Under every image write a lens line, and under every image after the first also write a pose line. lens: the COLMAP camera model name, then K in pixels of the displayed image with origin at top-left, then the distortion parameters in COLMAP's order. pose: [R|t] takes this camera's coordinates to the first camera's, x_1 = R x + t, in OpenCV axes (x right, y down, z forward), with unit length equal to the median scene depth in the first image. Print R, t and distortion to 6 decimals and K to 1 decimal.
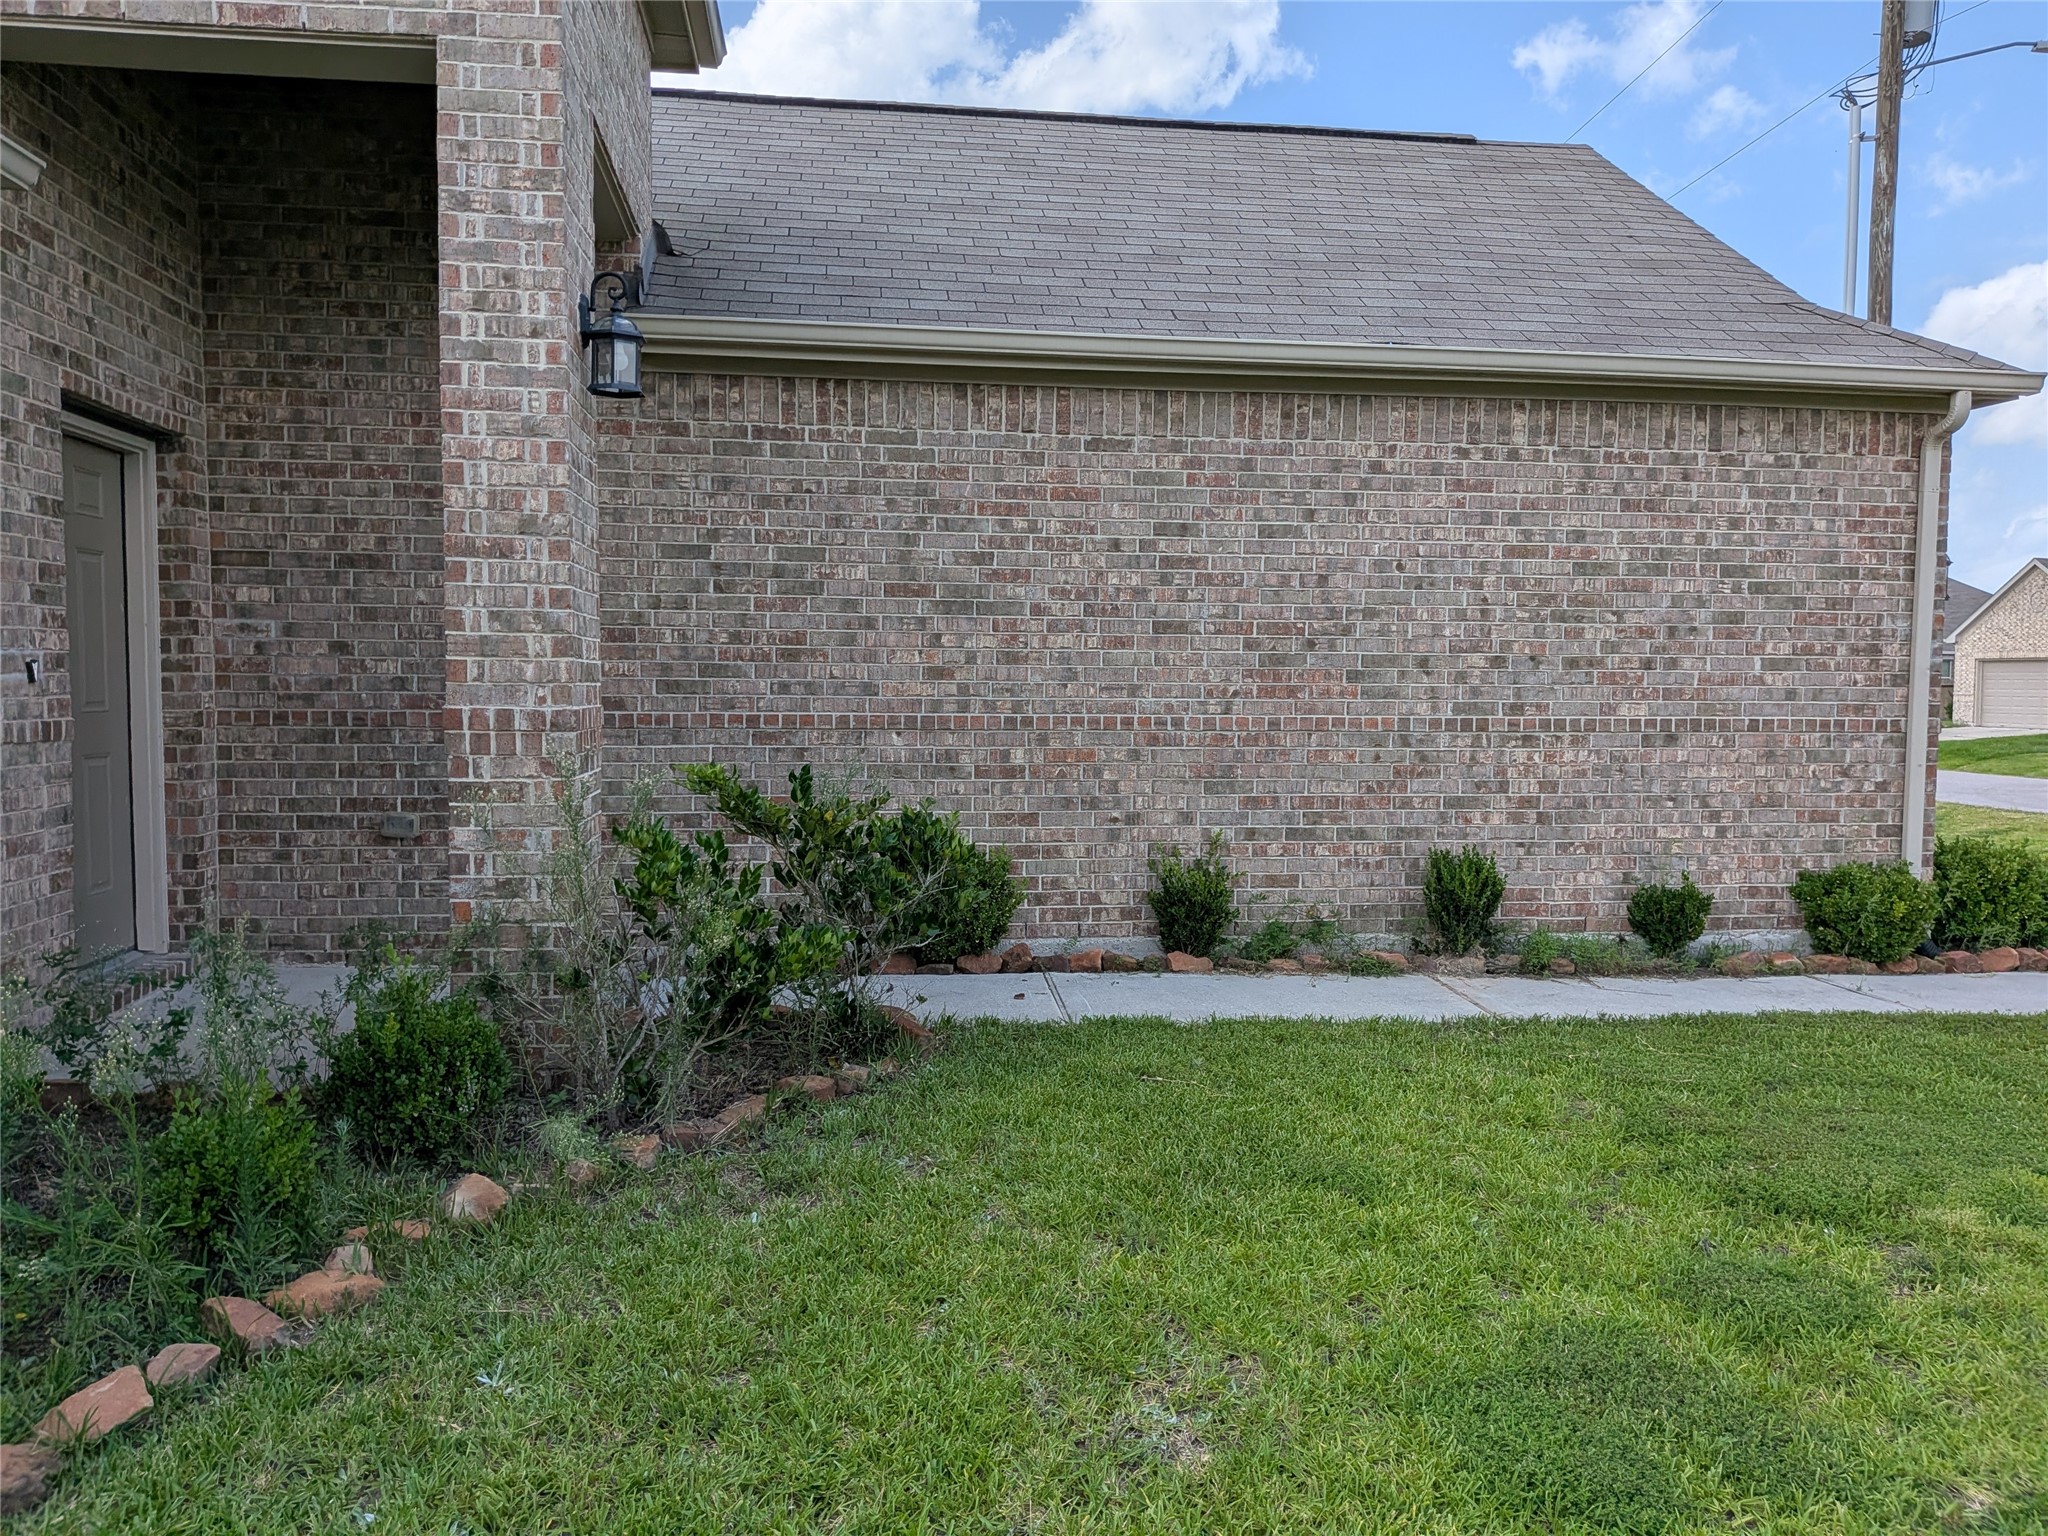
lens RADIAL K [[1483.9, 0, 1024.5], [0, 1483.9, 767.3], [0, 0, 1]] dist [0.000291, -0.001032]
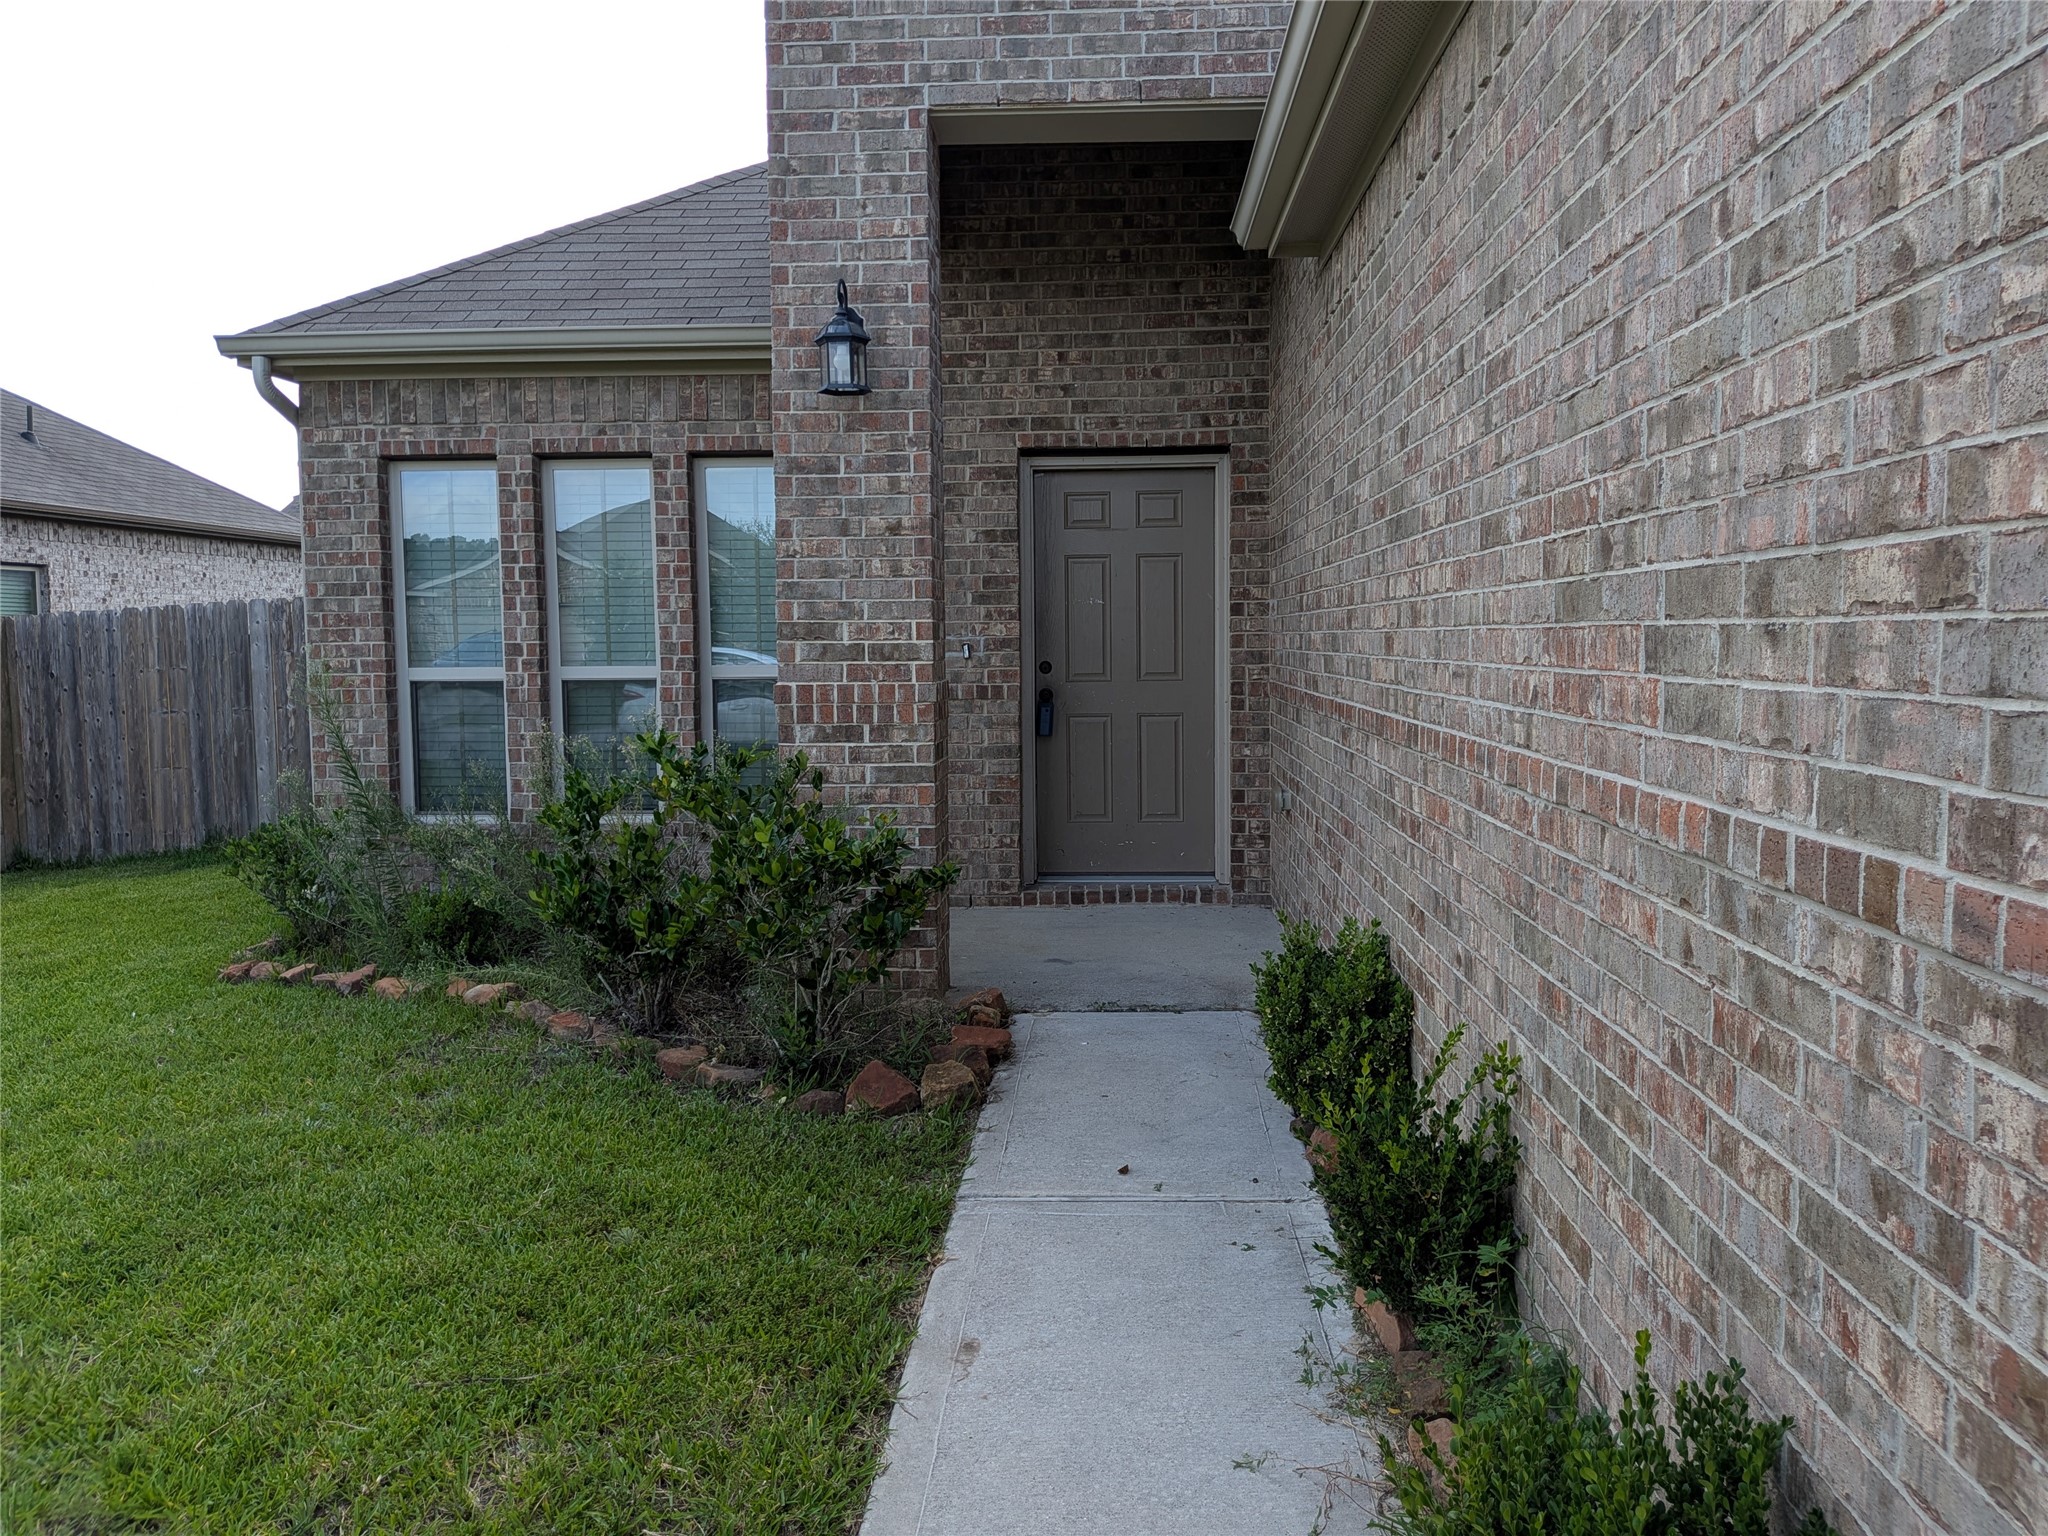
lens RADIAL K [[1483.9, 0, 1025.9], [0, 1483.9, 768.3], [0, 0, 1]] dist [0.000291, -0.001032]
pose [[-0.204738, 0.077999, -0.975704, 0.745695], [-0.050102, 0.994678, 0.090029, -0.081723], [0.977534, 0.067317, -0.199741, 1.315032]]
